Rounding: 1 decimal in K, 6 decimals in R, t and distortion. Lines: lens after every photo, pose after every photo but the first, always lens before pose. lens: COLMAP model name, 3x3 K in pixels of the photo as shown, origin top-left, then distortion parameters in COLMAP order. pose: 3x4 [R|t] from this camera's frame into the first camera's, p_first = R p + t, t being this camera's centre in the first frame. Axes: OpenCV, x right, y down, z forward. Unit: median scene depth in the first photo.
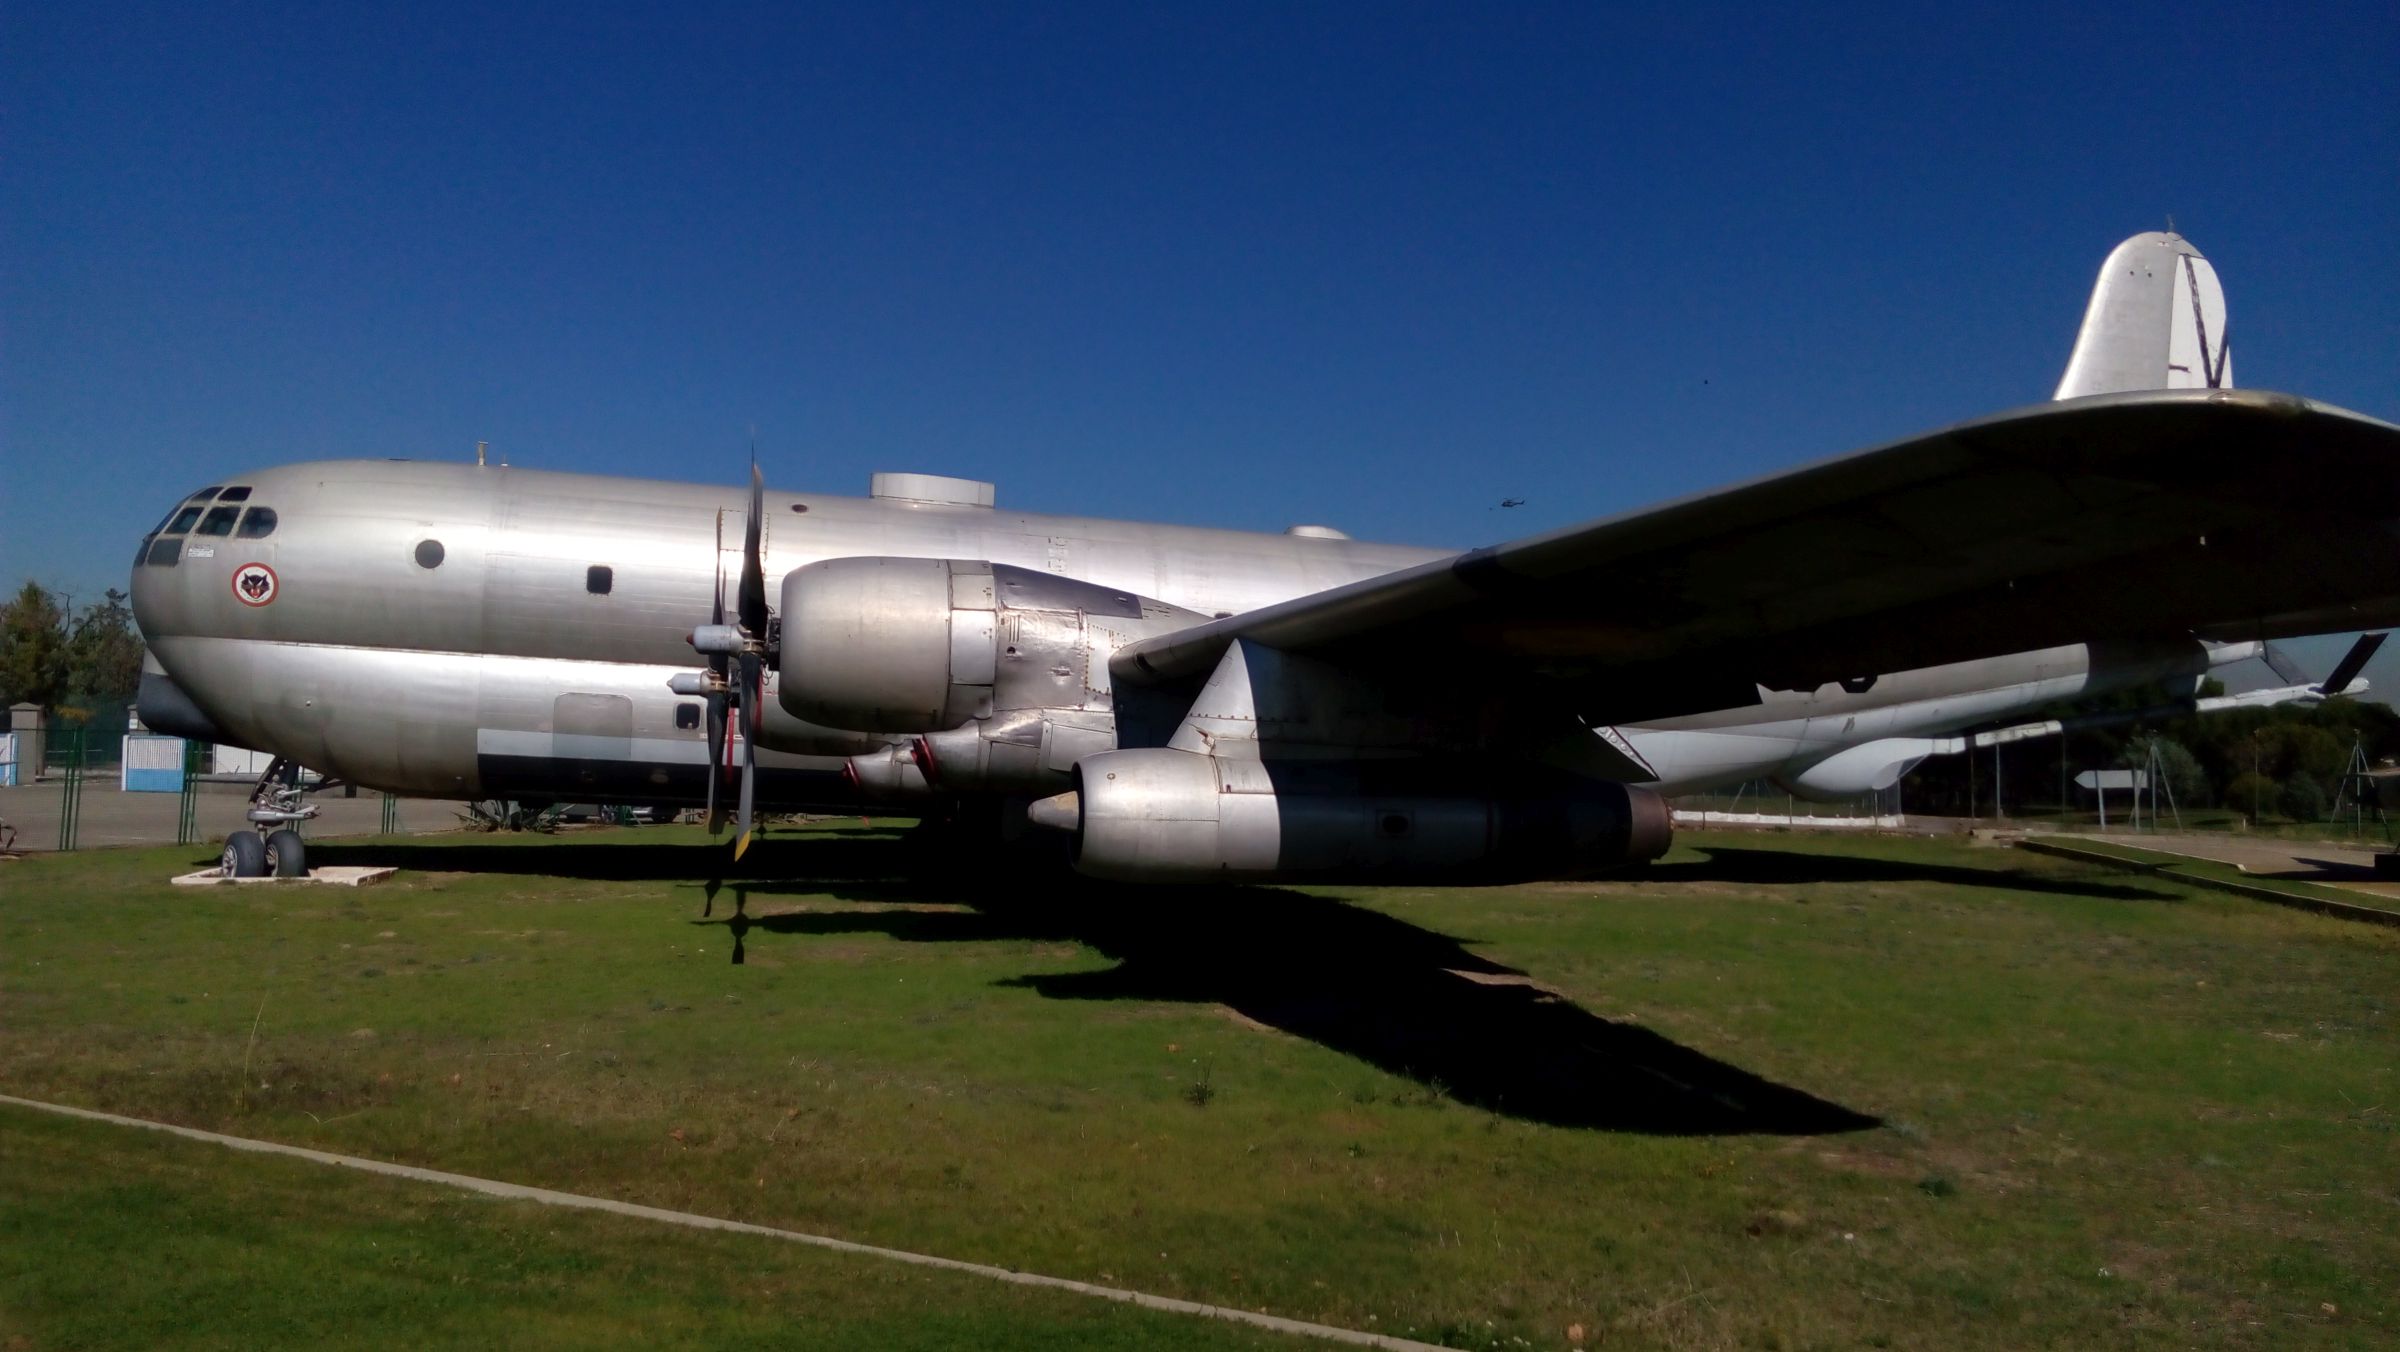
lens RADIAL K [[1797.1, 0, 1183.9], [0, 1797.1, 674.9], [0, 0, 1]] dist [0.081716, -0.133846]
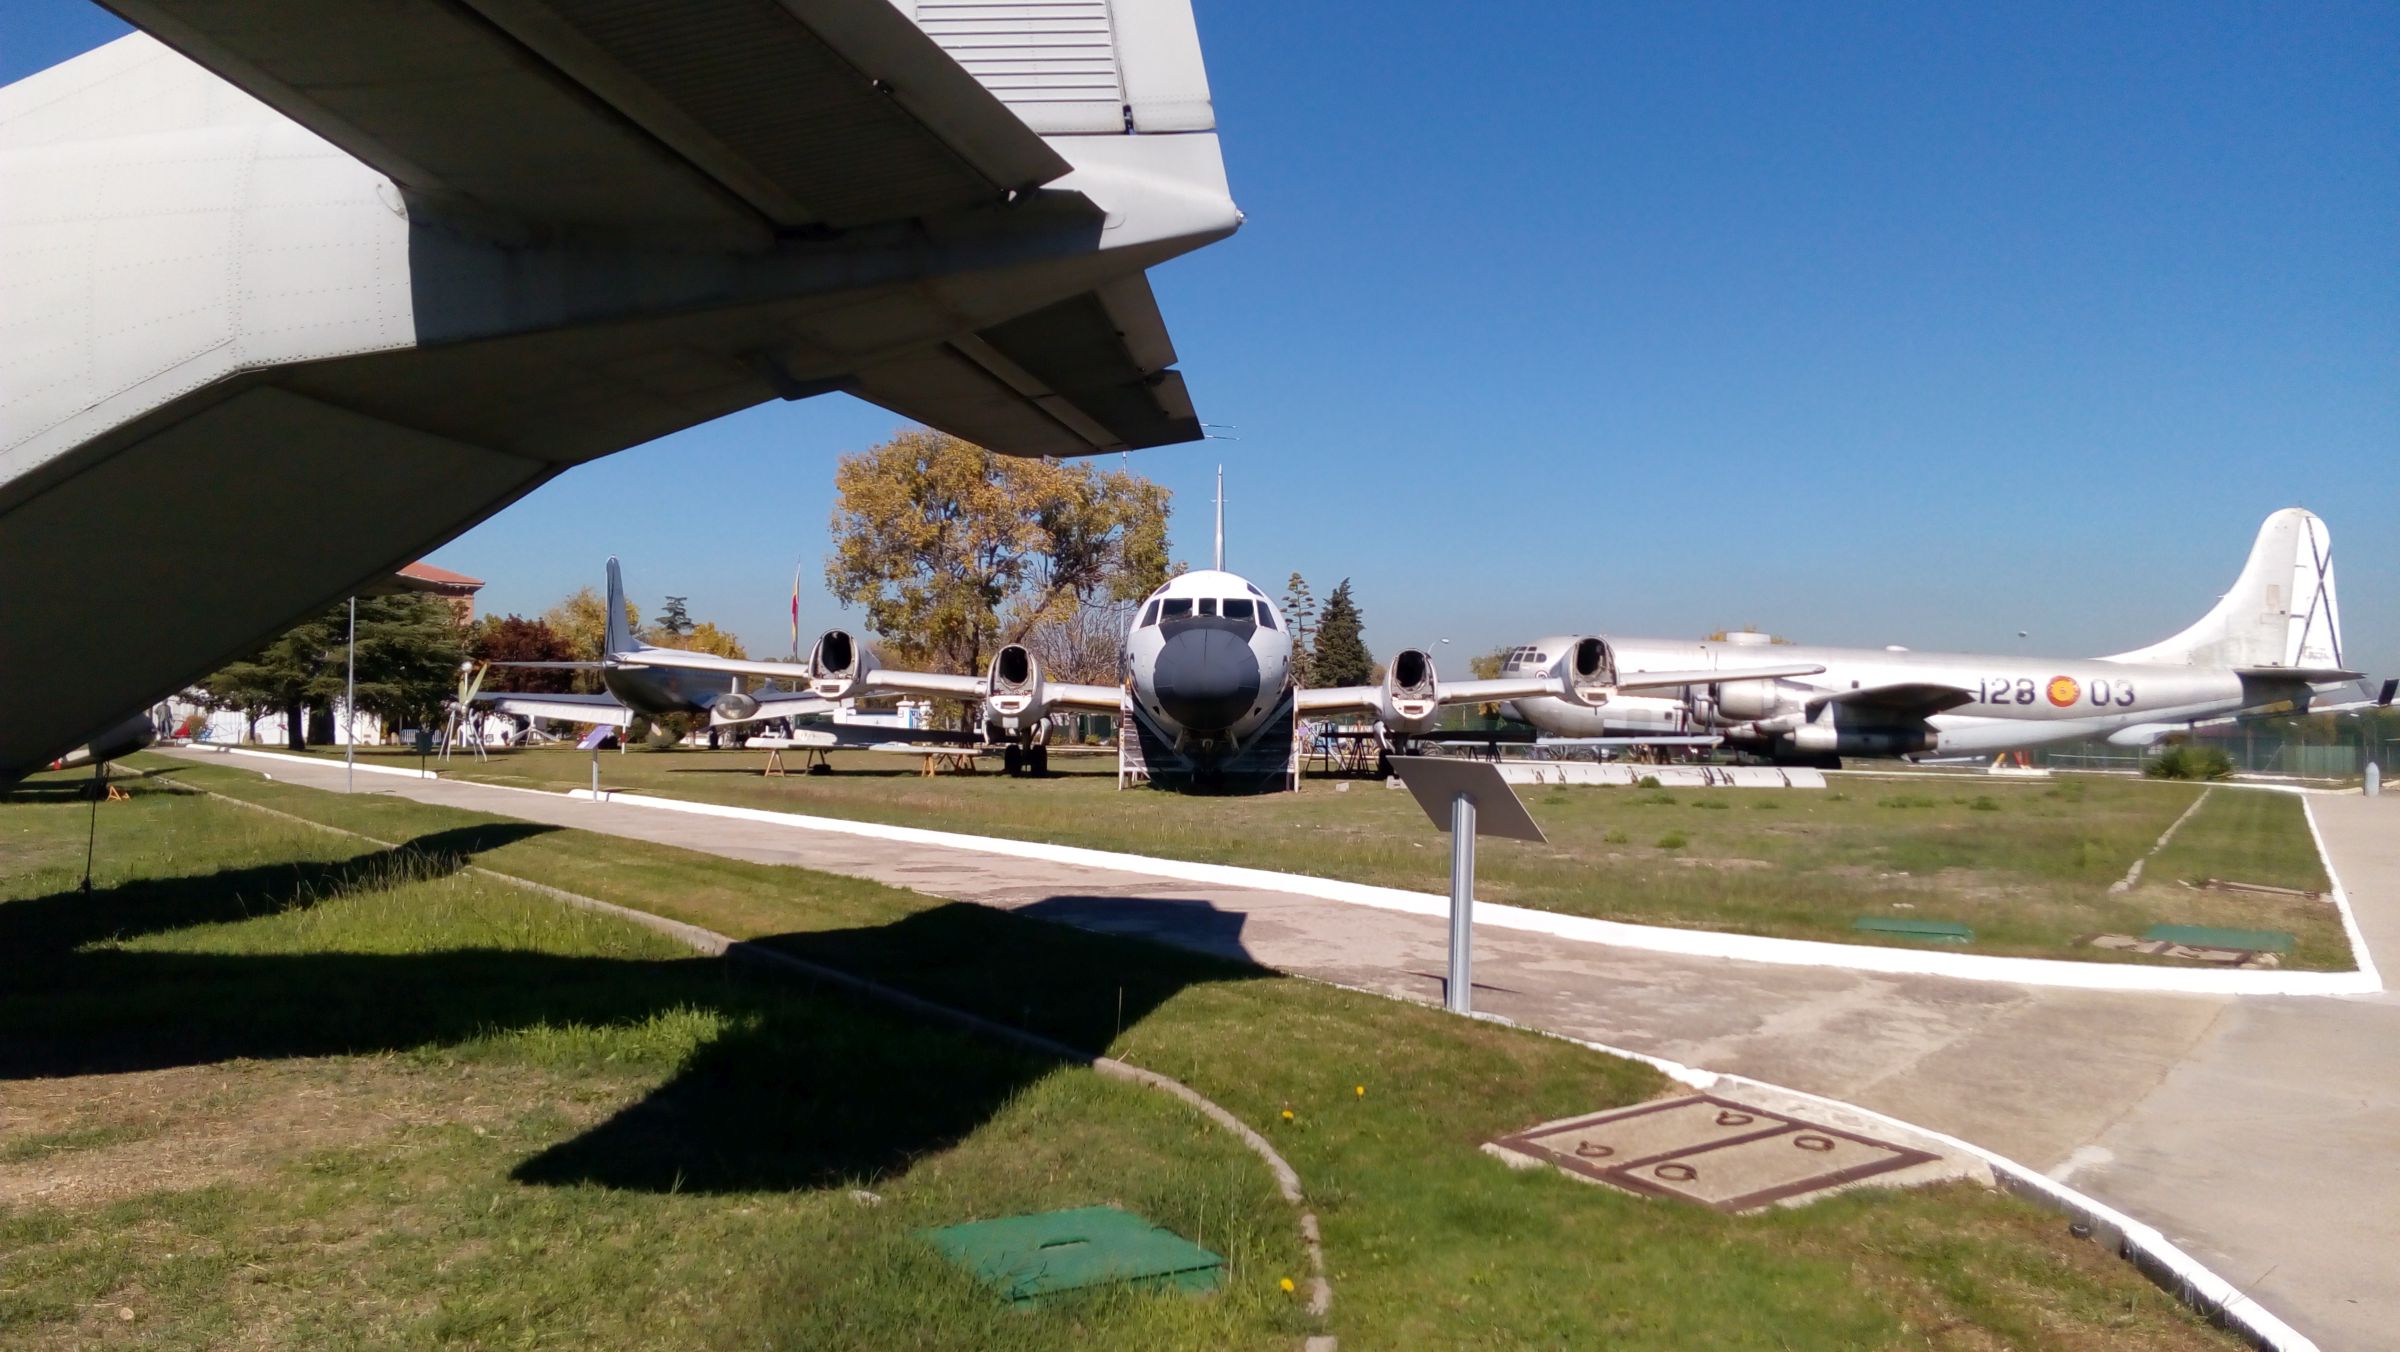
lens RADIAL K [[1797.1, 0, 1192.0], [0, 1797.1, 677.0], [0, 0, 1]] dist [0.081716, -0.133846]
pose [[0.917936, -0.009075, -0.396624, 0.275251], [0.011012, 0.999936, 0.002607, -0.081706], [0.396575, -0.006761, 0.917978, -2.921721]]
